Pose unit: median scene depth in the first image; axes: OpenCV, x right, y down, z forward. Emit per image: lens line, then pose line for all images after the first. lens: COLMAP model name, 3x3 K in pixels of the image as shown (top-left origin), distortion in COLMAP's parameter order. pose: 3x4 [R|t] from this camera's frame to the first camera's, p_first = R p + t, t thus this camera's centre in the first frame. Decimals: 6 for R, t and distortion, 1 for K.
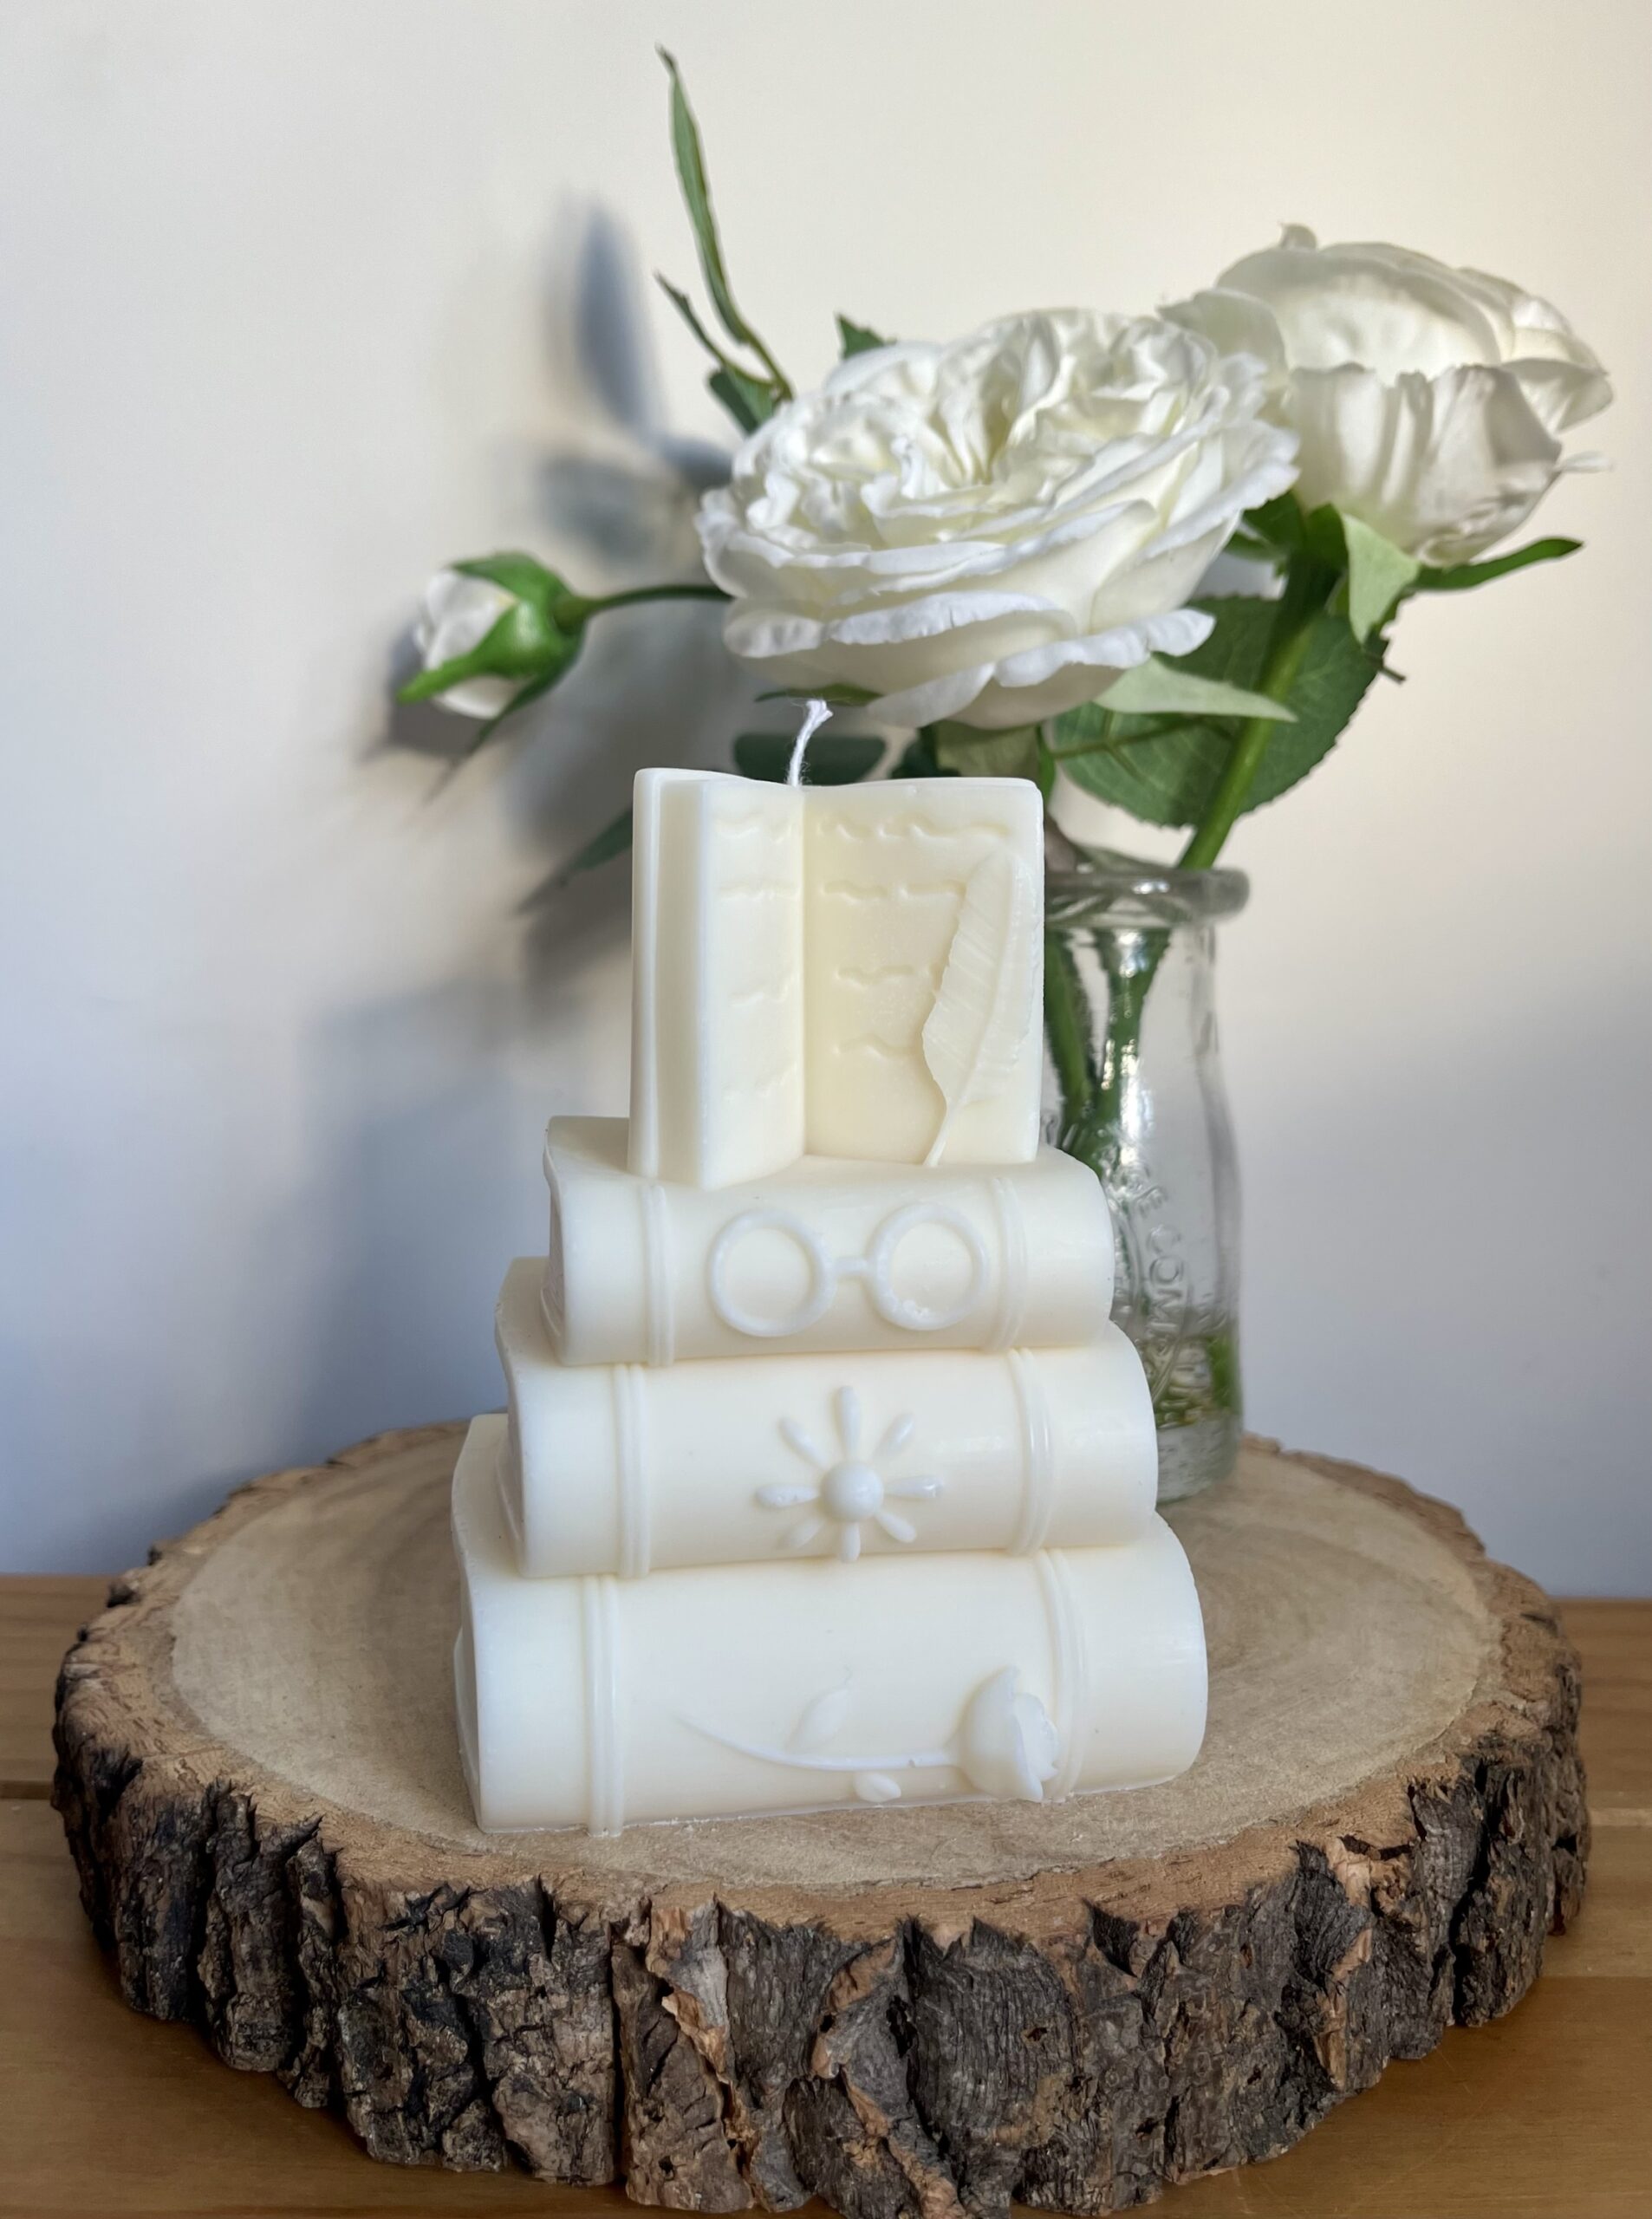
lens RADIAL K [[1761.2, 0, 850.8], [0, 1761.2, 1130.1], [0, 0, 1]] dist [0.129431, -0.199625]
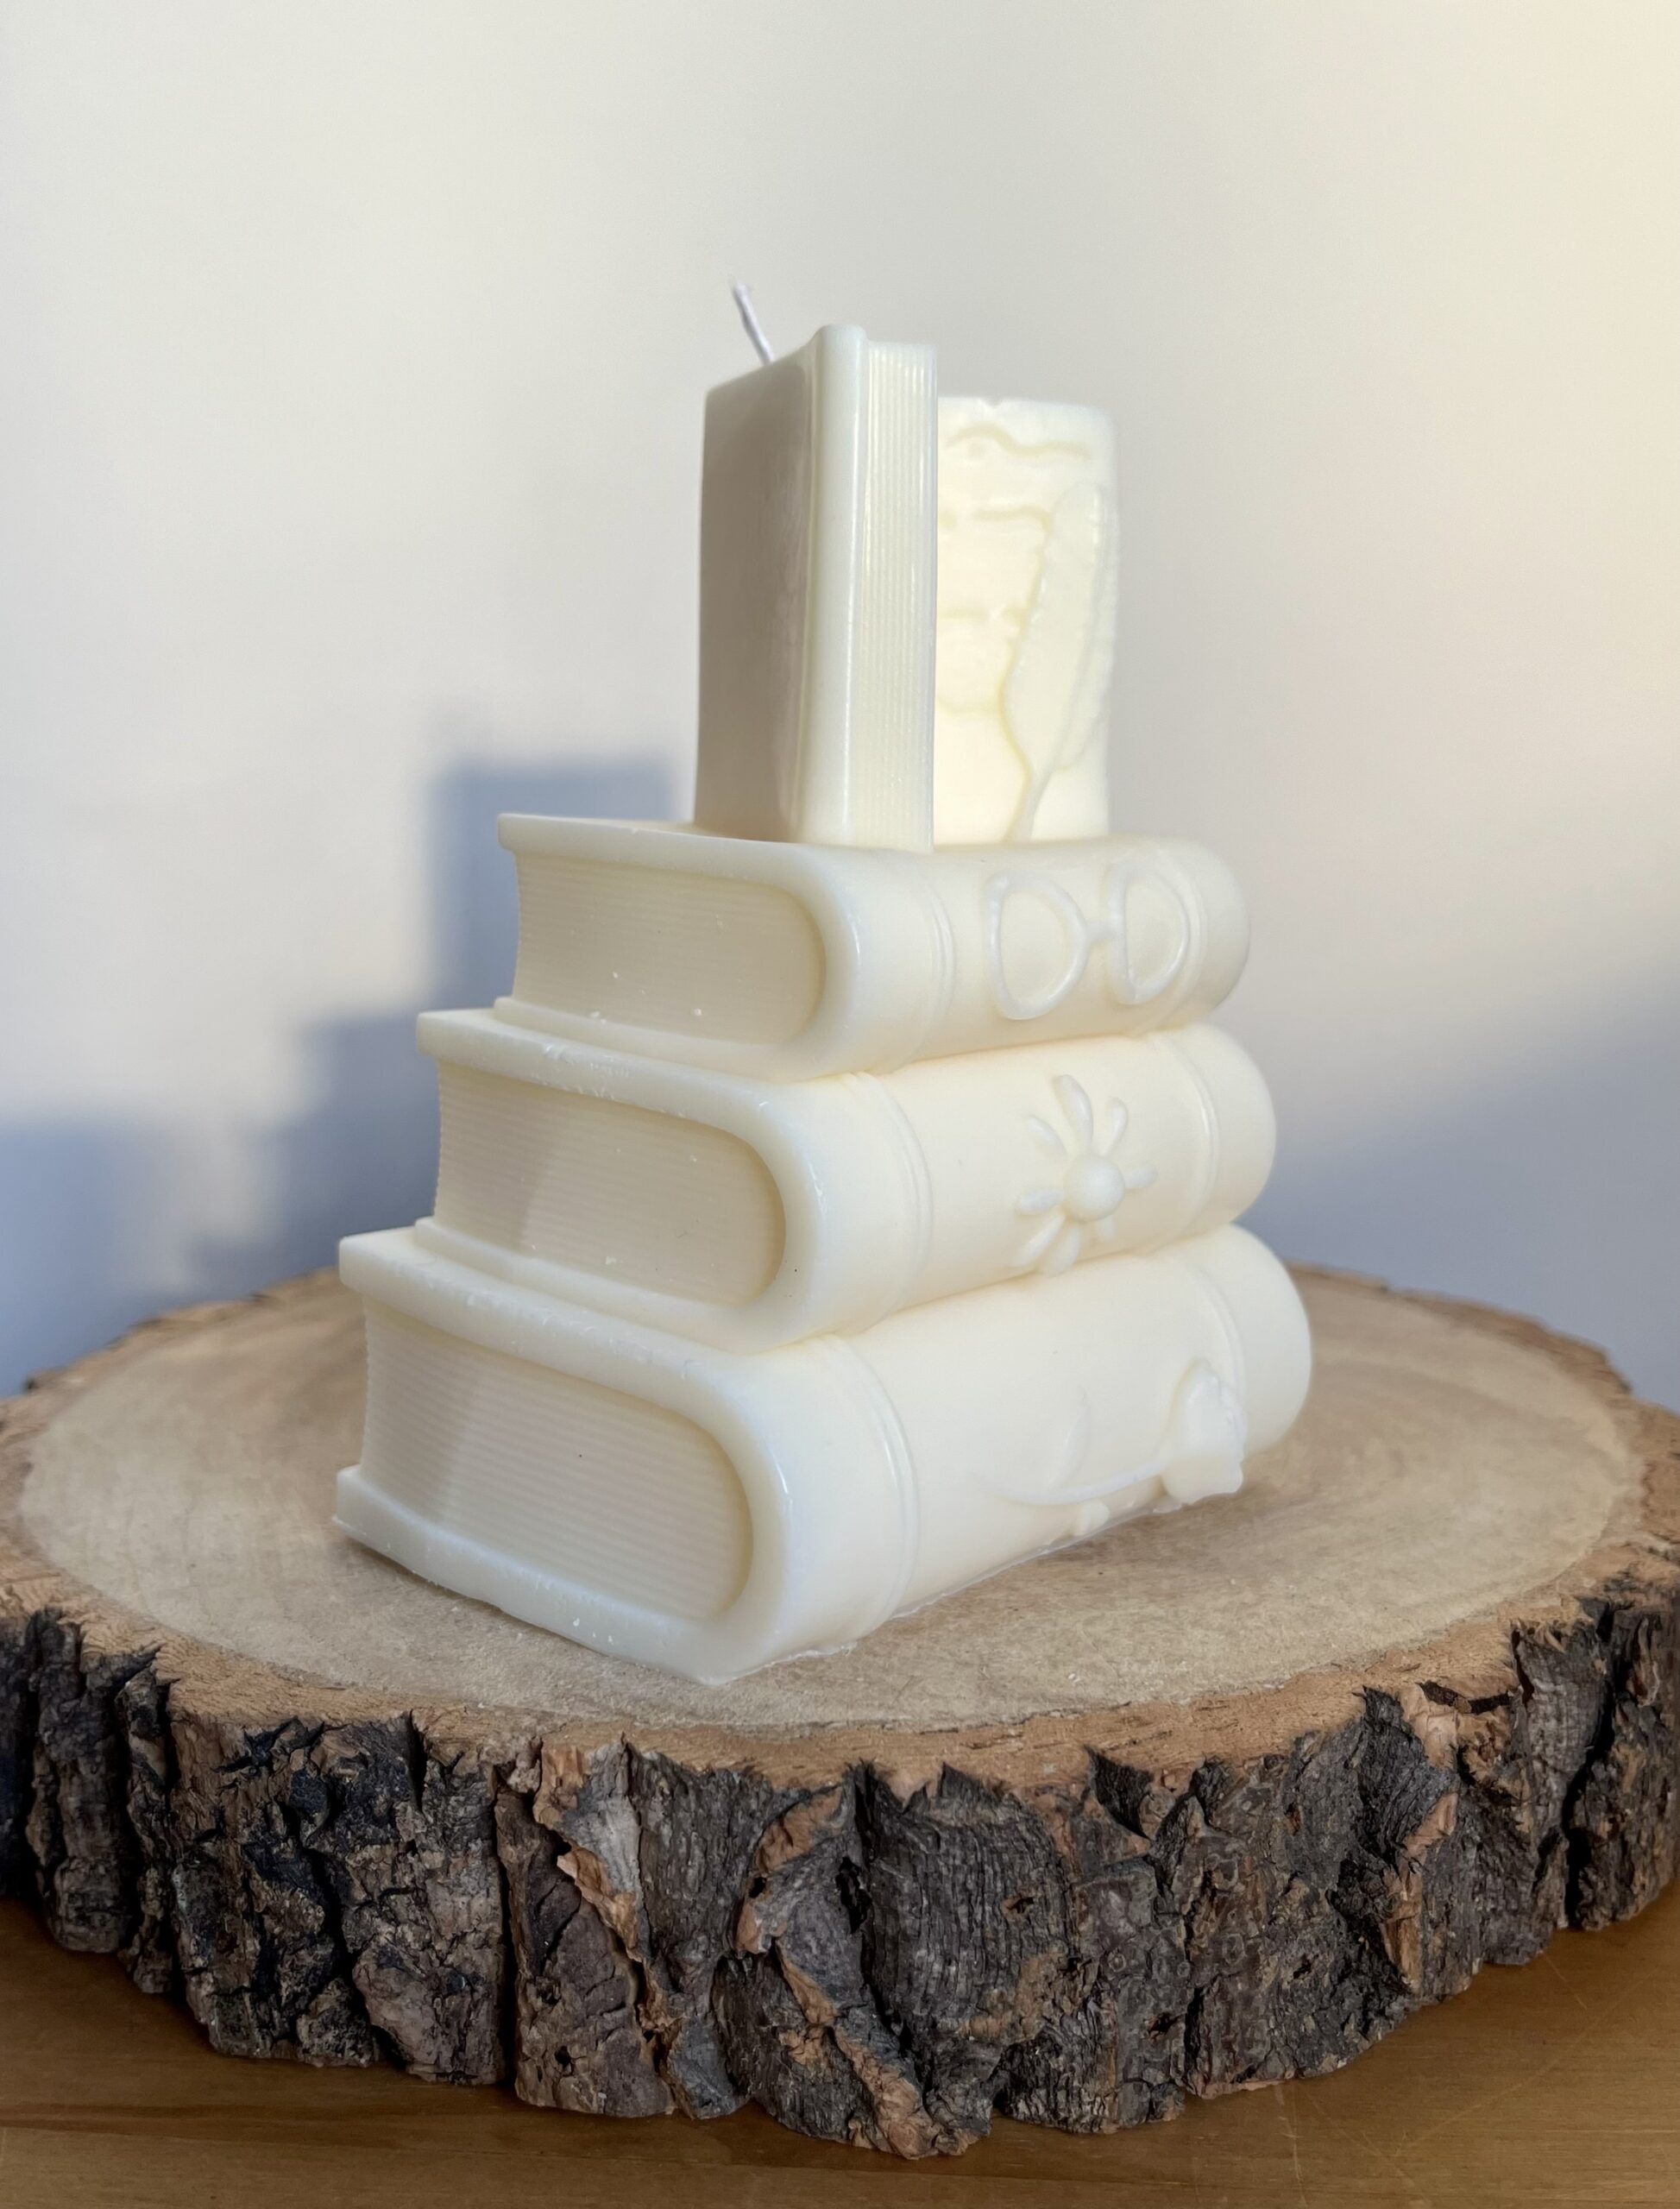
lens RADIAL K [[1987.1, 0, 866.8], [0, 1987.1, 1166.4], [0, 0, 1]] dist [-0.013010, 0.078481]
pose [[0.998957, 0.000332, -0.045661, 0.072788], [0.002305, 0.998331, 0.057699, 0.121593], [0.045604, -0.057744, 0.997289, 0.134393]]
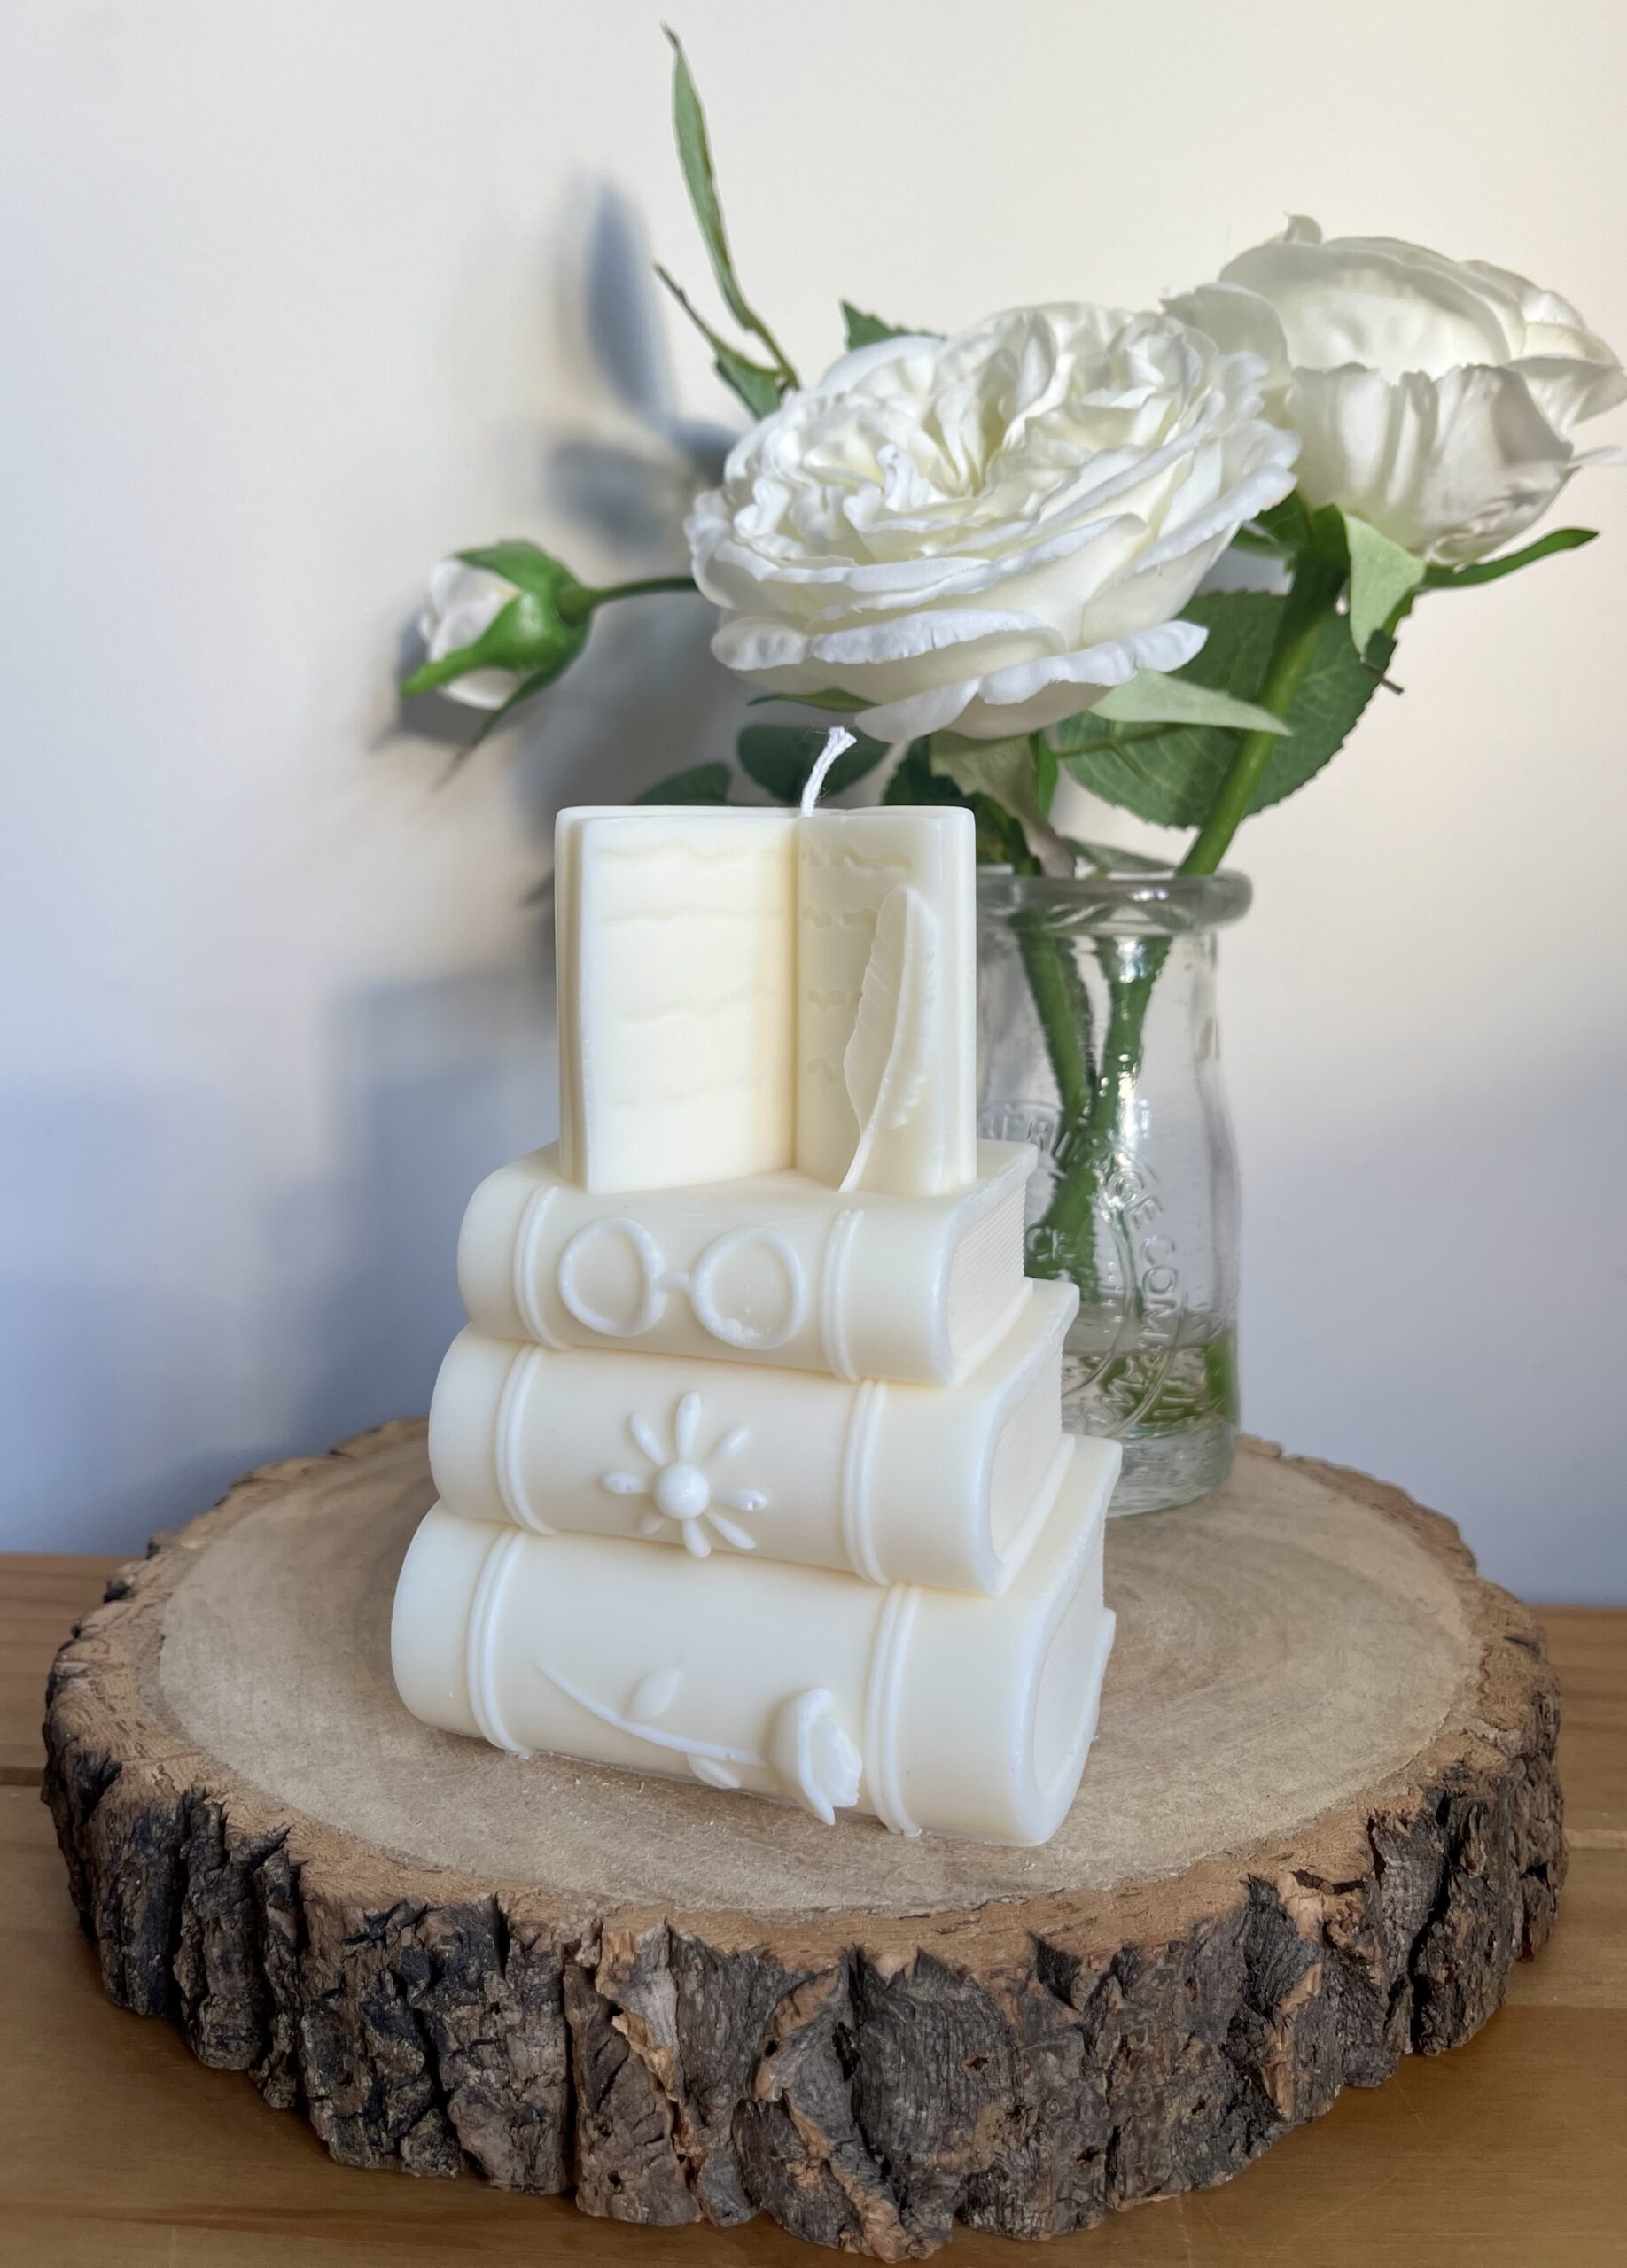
lens RADIAL K [[1776.4, 0, 857.2], [0, 1776.4, 1138.3], [0, 0, 1]] dist [0.146484, -0.224274]
pose [[0.999480, 0.011443, -0.030149, 0.058243], [-0.010412, 0.999363, 0.034123, -0.051481], [0.030520, -0.033791, 0.998963, -0.008920]]
